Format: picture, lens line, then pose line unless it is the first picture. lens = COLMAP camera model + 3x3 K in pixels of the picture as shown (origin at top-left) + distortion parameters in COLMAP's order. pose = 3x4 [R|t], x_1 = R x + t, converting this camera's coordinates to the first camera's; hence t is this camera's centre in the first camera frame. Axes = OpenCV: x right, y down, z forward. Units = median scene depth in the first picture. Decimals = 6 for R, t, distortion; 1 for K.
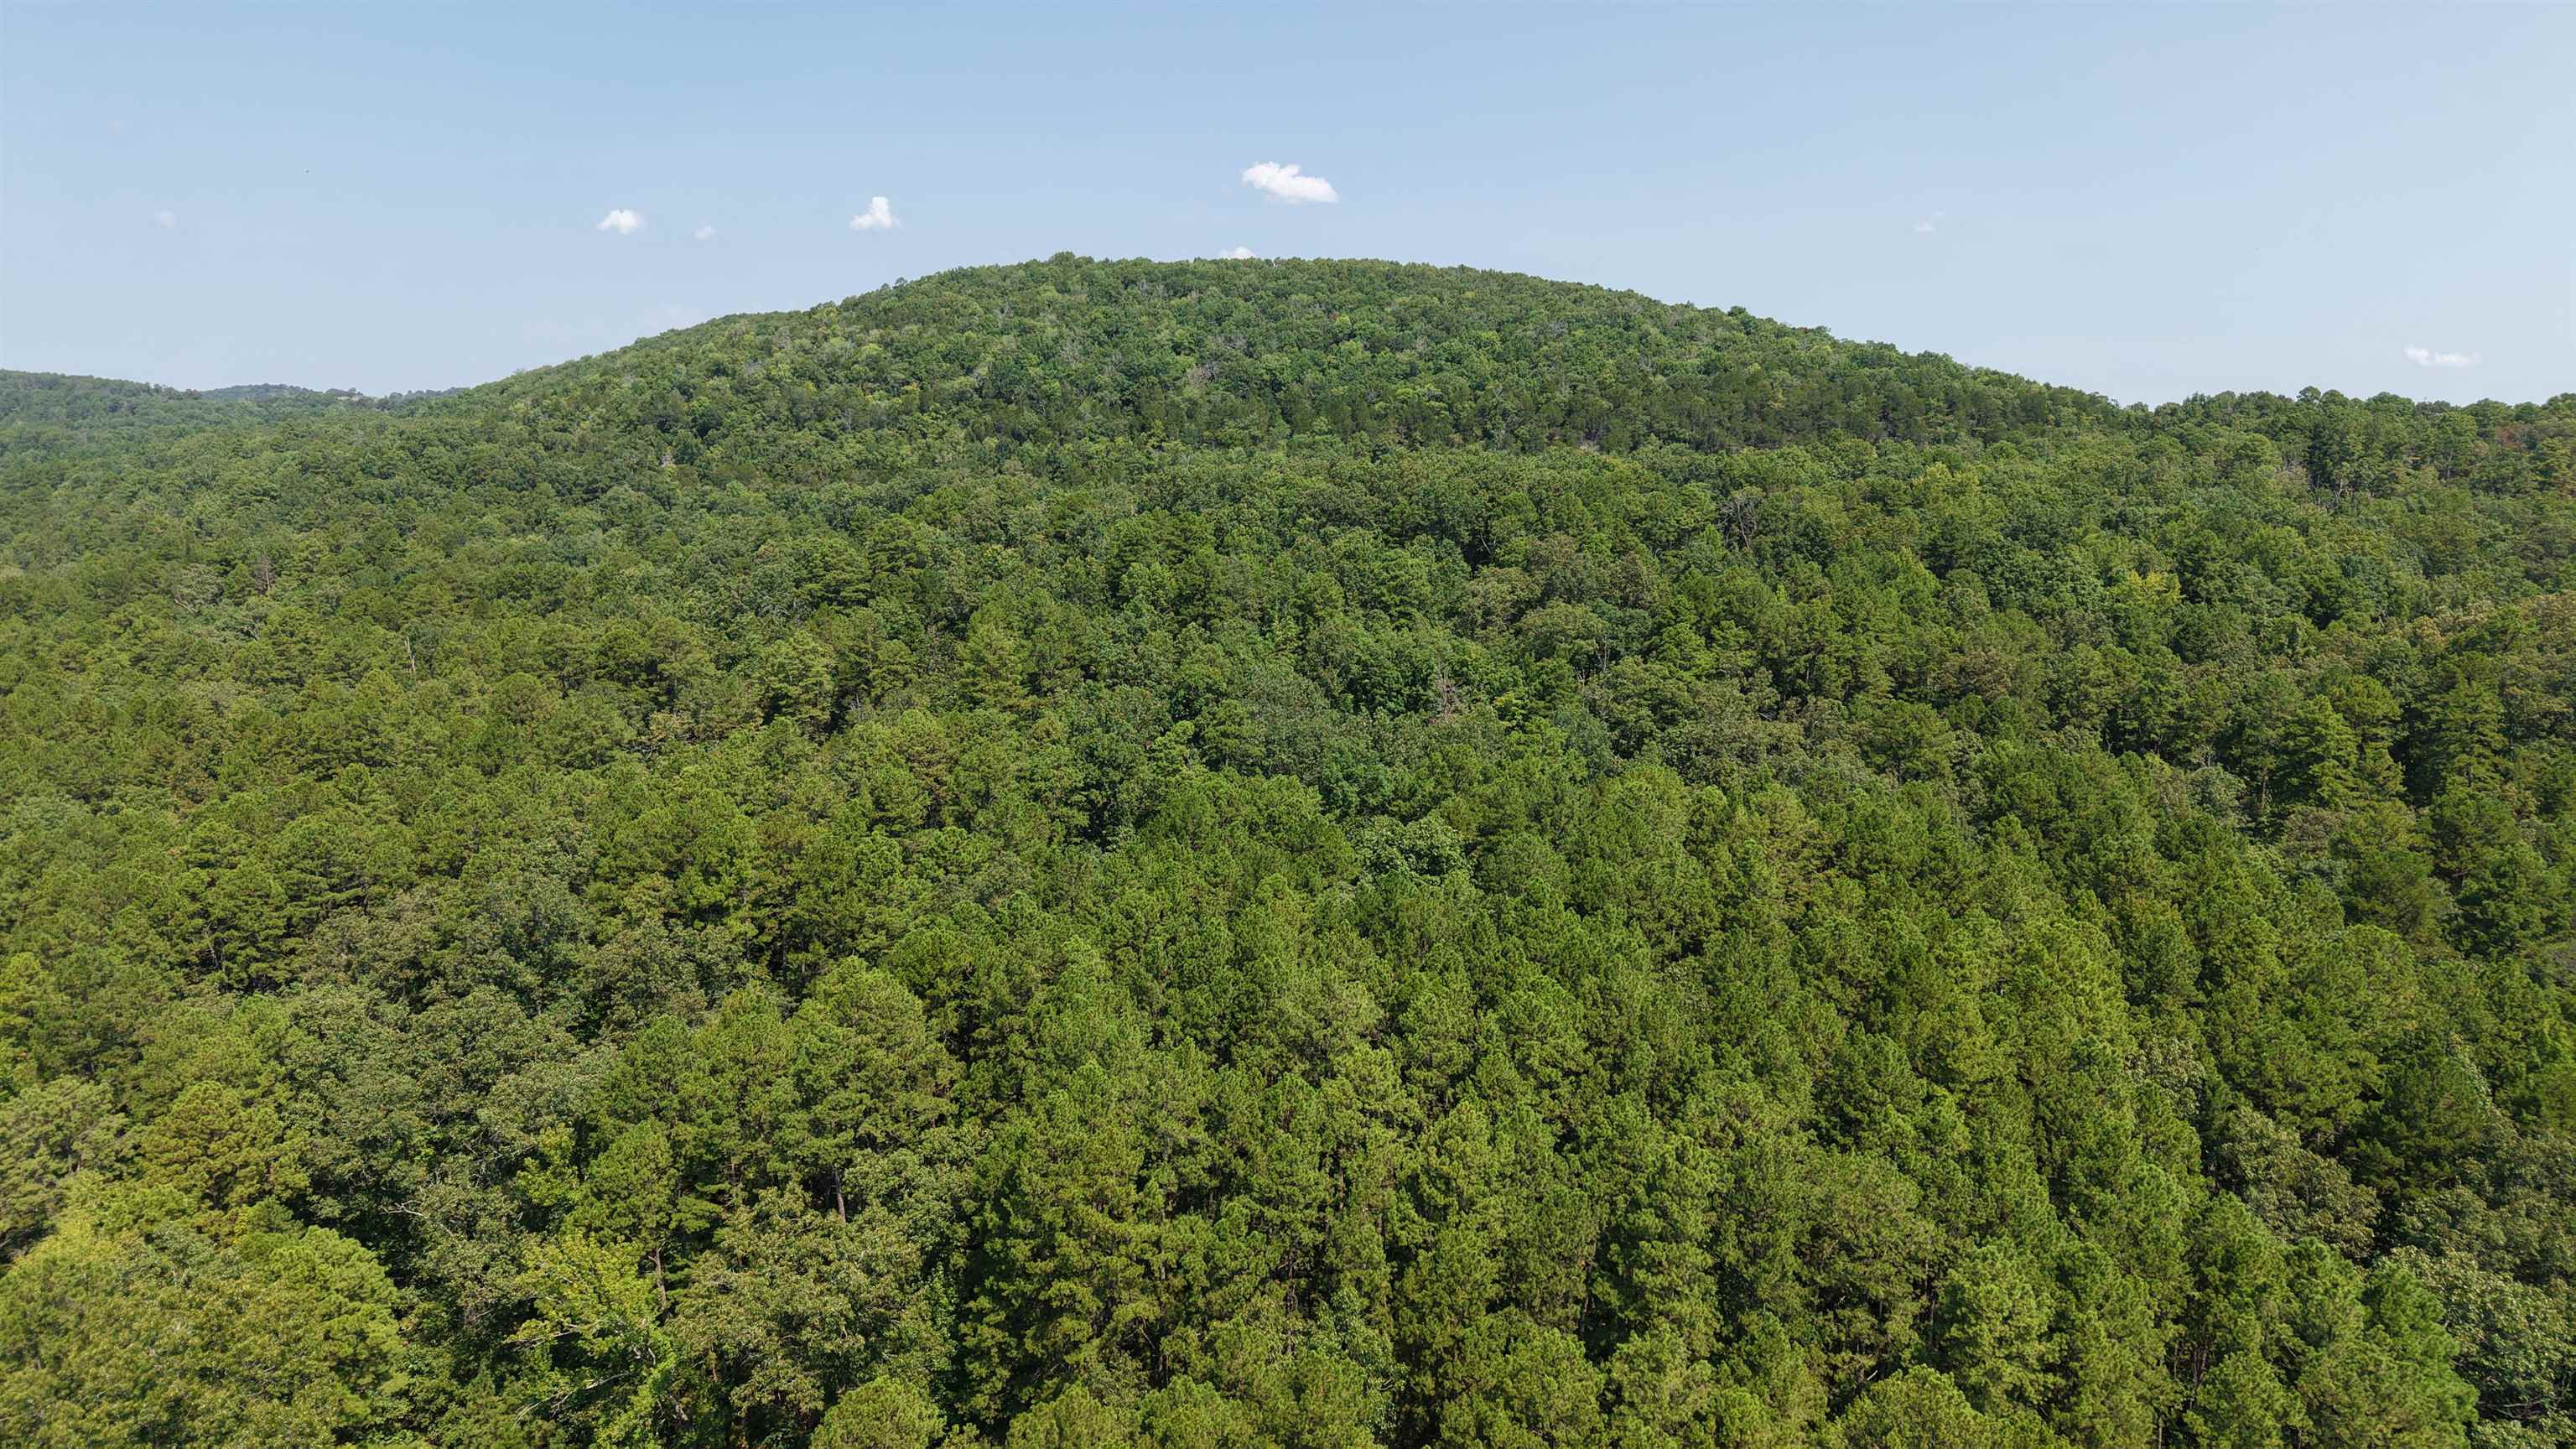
lens RADIAL K [[1809.5, 0, 1290.2], [0, 1809.5, 723.6], [0, 0, 1]] dist [0.027297, -0.009011]
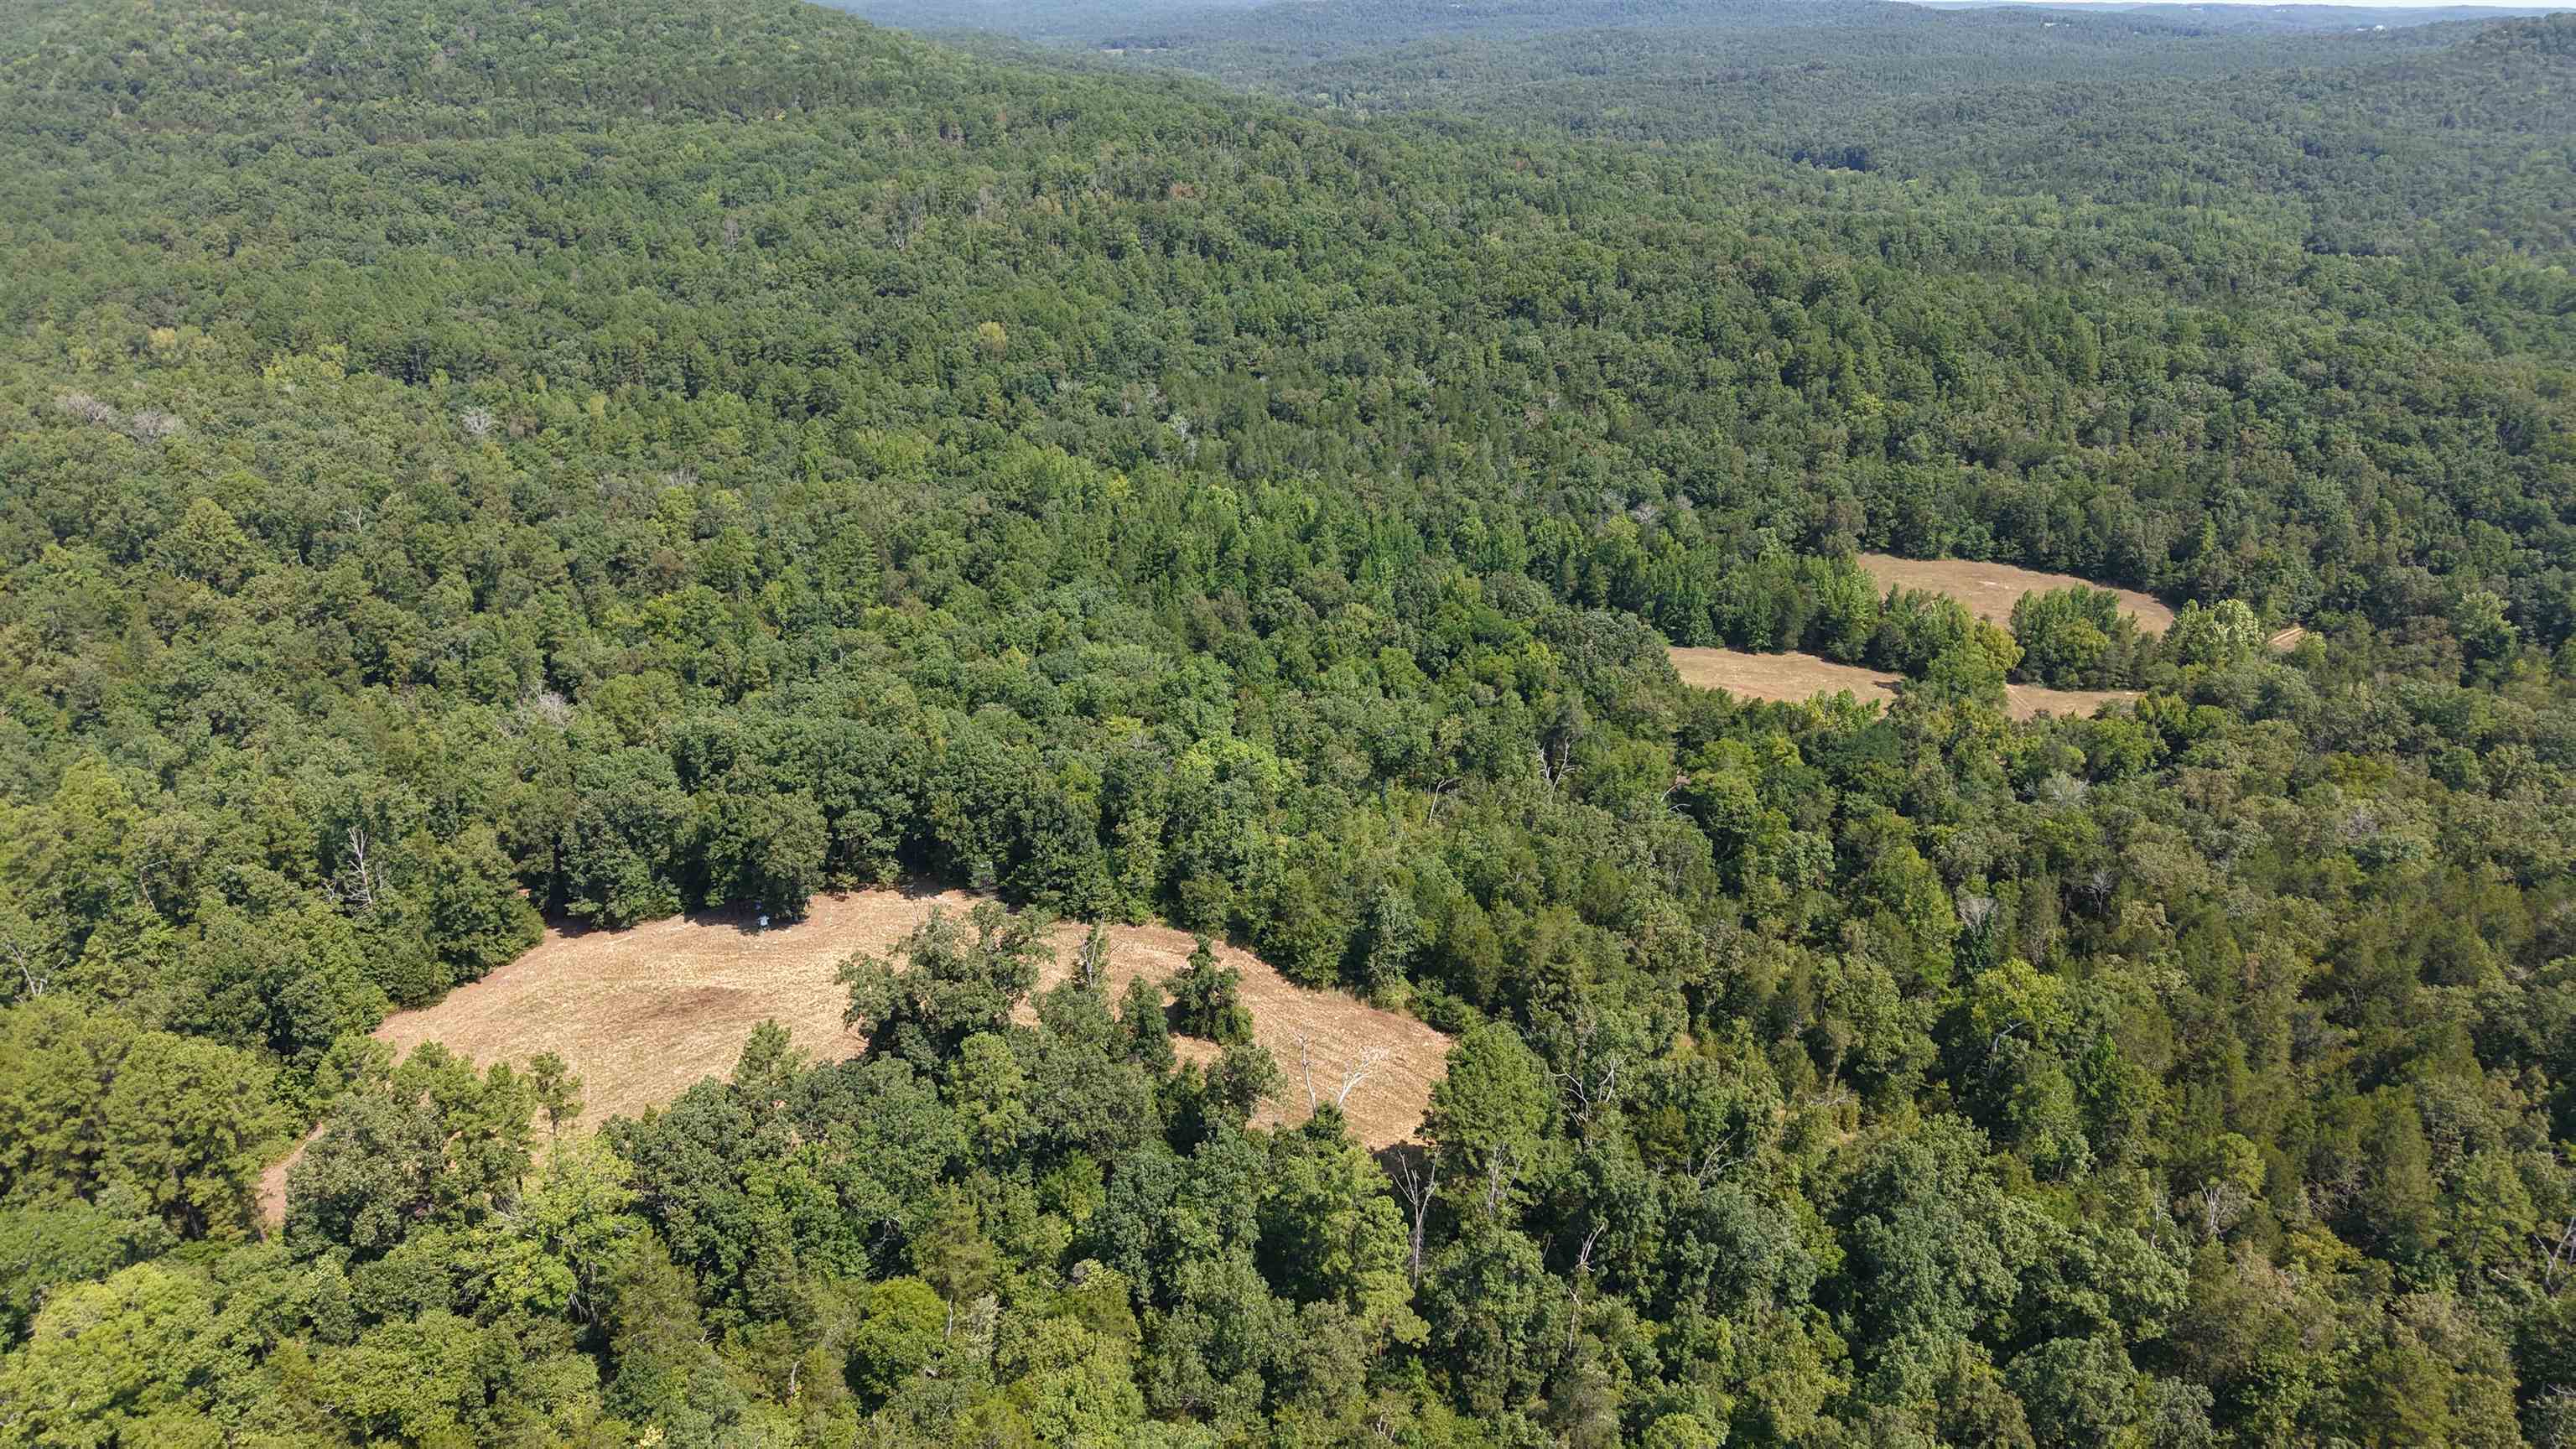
lens RADIAL K [[1809.5, 0, 1284.0], [0, 1809.5, 723.0], [0, 0, 1]] dist [0.027297, -0.009011]
pose [[0.971253, -0.090027, 0.220370, 0.294430], [0.034419, 0.969111, 0.244211, 0.030870], [-0.235549, -0.229605, 0.944351, -1.023160]]
